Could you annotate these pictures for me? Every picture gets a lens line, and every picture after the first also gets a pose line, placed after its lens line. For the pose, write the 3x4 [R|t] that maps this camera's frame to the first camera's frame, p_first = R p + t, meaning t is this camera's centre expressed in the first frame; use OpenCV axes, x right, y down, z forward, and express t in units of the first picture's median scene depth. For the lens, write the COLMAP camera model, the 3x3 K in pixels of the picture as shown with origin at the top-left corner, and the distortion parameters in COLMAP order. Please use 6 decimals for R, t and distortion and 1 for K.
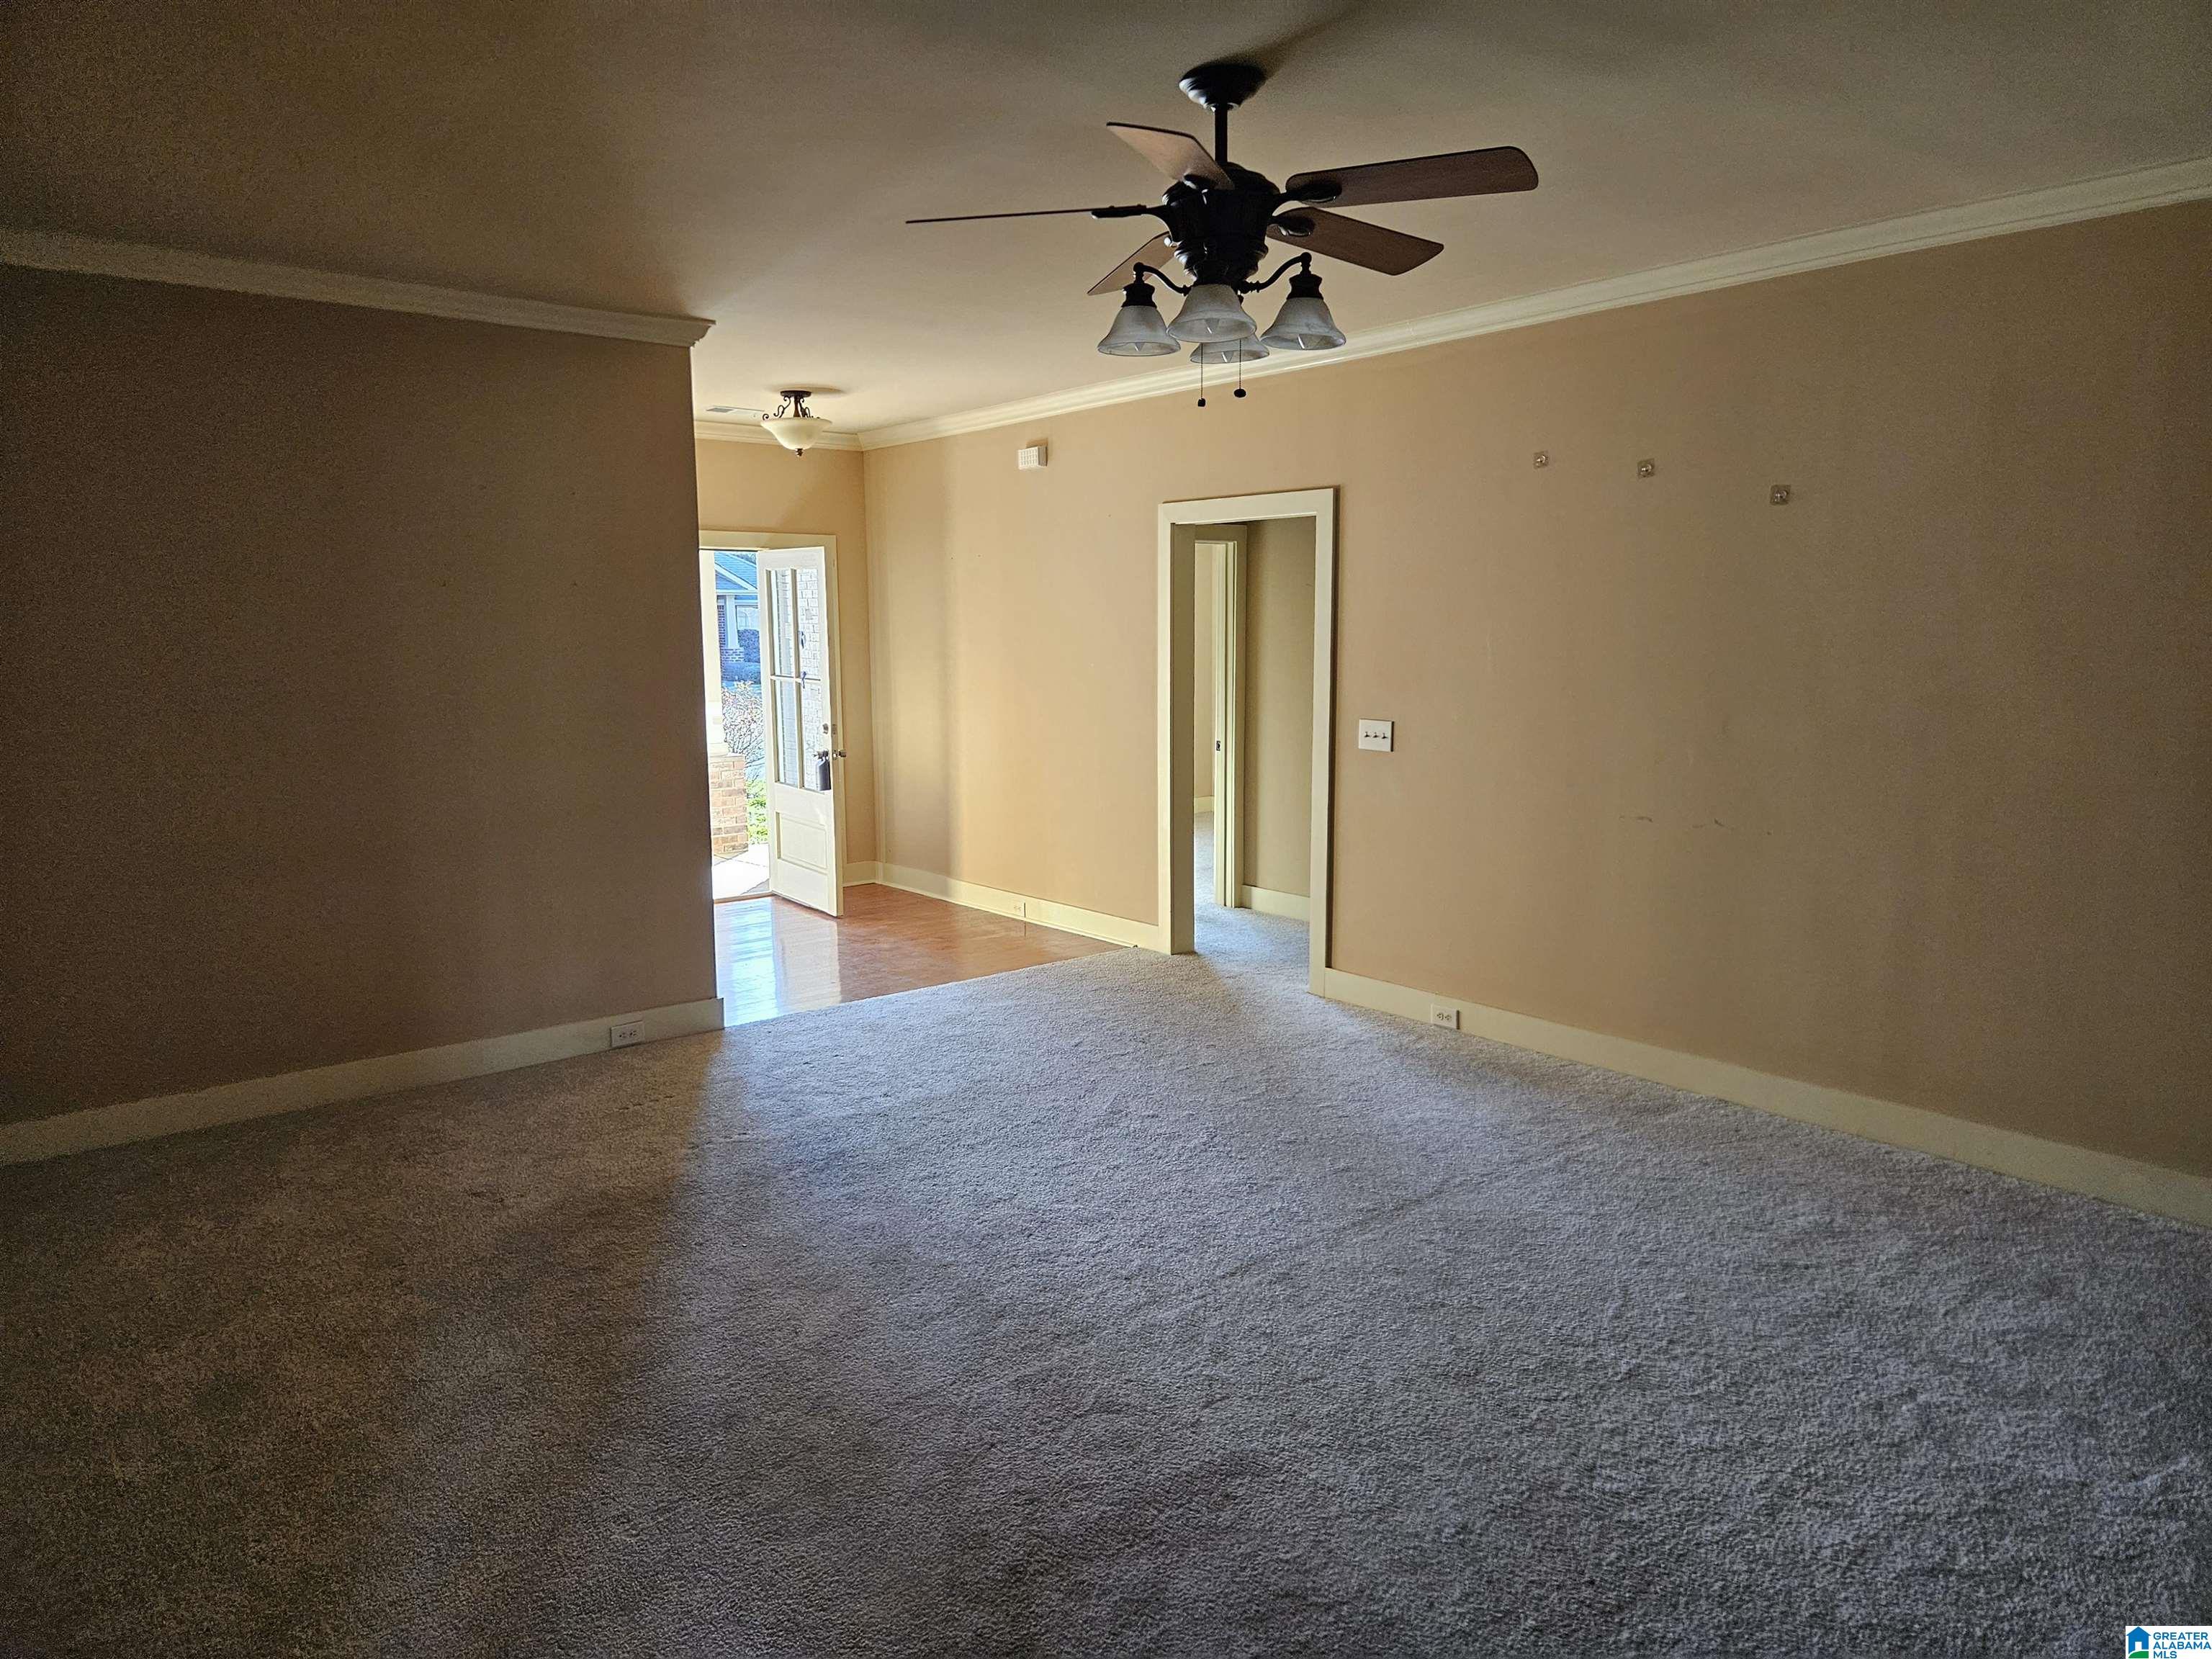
lens RADIAL K [[1502.5, 0, 1106.0], [0, 1502.5, 829.5], [0, 0, 1]] dist [0.073907, -0.064954]
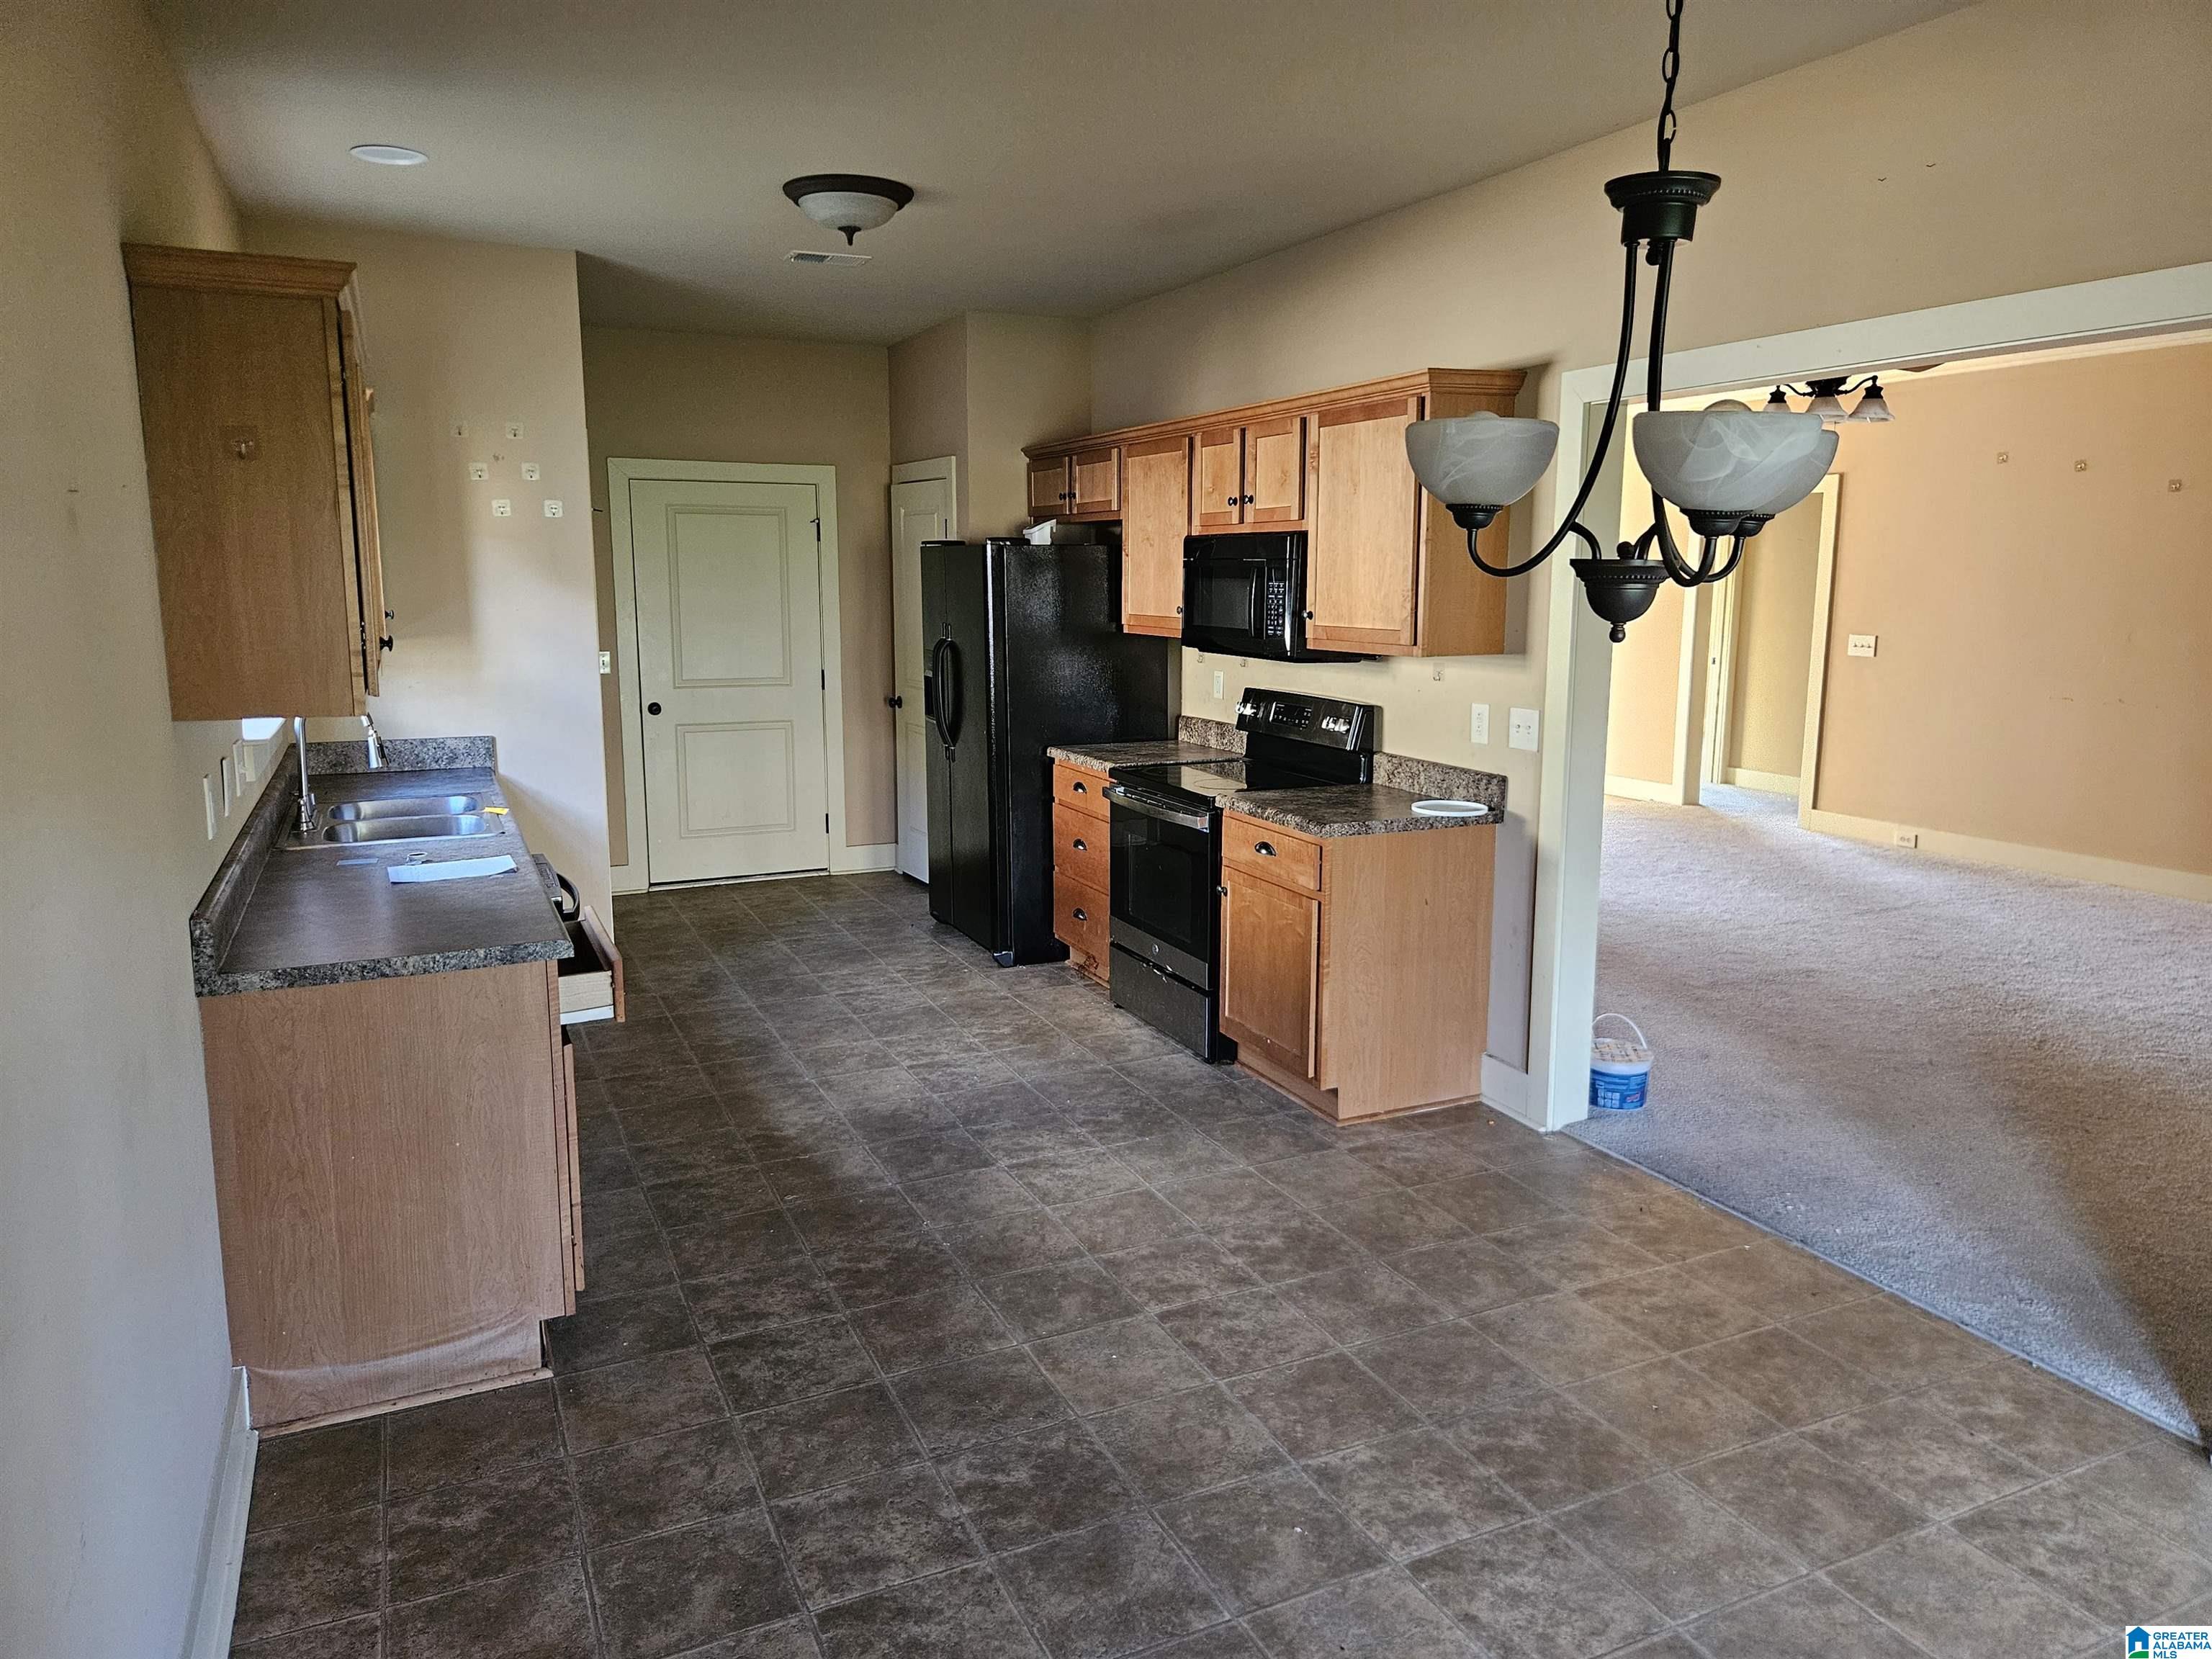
lens RADIAL K [[1469.0, 0, 1102.4], [0, 1469.0, 797.0], [0, 0, 1]] dist [0.074000, -0.061768]
pose [[0.968465, 0.046527, -0.244765, -0.205876], [-0.042799, 0.998873, 0.020531, 0.102206], [0.245444, -0.009408, 0.969365, -0.686927]]
